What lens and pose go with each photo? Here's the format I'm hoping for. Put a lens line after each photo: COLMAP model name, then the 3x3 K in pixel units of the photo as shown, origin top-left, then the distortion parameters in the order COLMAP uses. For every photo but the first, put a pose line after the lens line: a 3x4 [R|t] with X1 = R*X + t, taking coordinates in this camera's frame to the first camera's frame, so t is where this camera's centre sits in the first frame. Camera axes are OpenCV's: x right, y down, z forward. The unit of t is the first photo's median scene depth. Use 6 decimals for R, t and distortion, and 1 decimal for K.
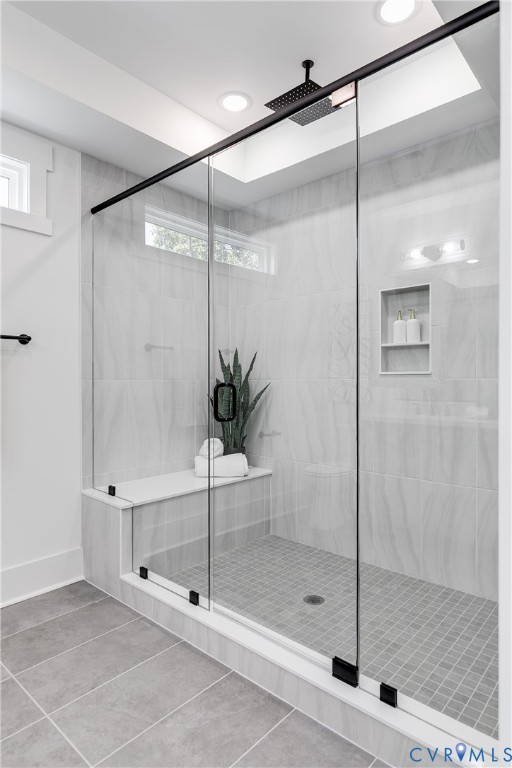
lens RADIAL K [[447.5, 0, 256.0], [0, 447.5, 384.0], [0, 0, 1]] dist [0.002134, 0.000350]
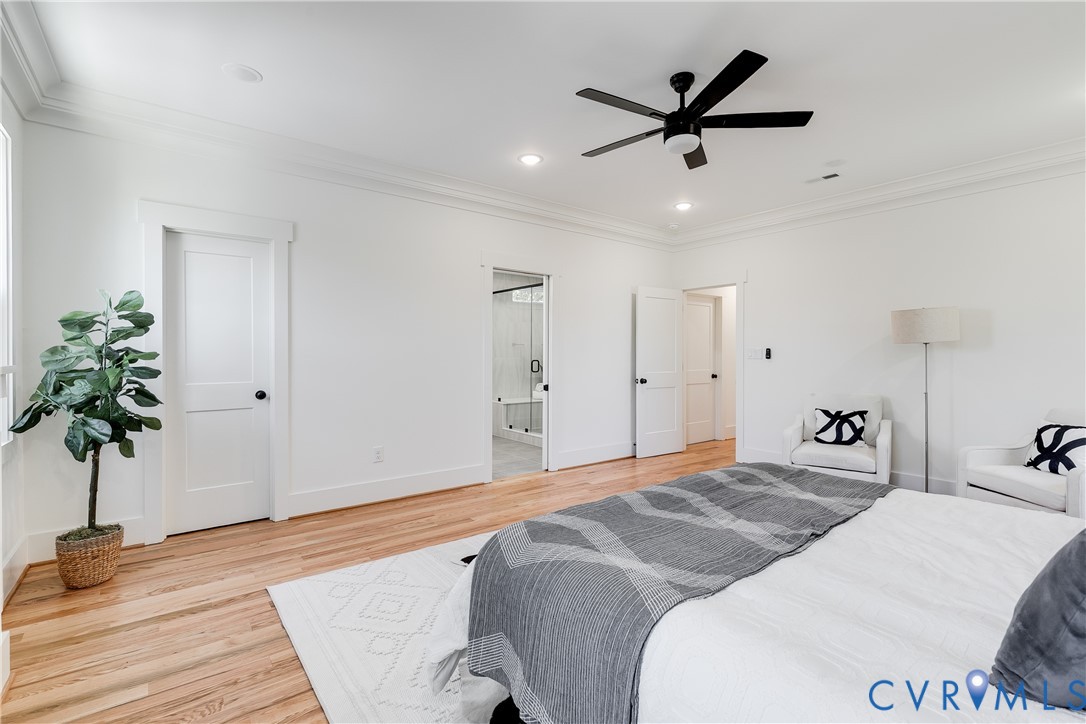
lens RADIAL K [[502.7, 0, 543.0], [0, 502.7, 362.0], [0, 0, 1]] dist [0.008943, -0.000319]
pose [[0.979806, 0.001839, -0.199944, 0.543616], [-0.002272, 0.999996, -0.001933, 0.021033], [0.199939, 0.002348, 0.979805, -1.932563]]
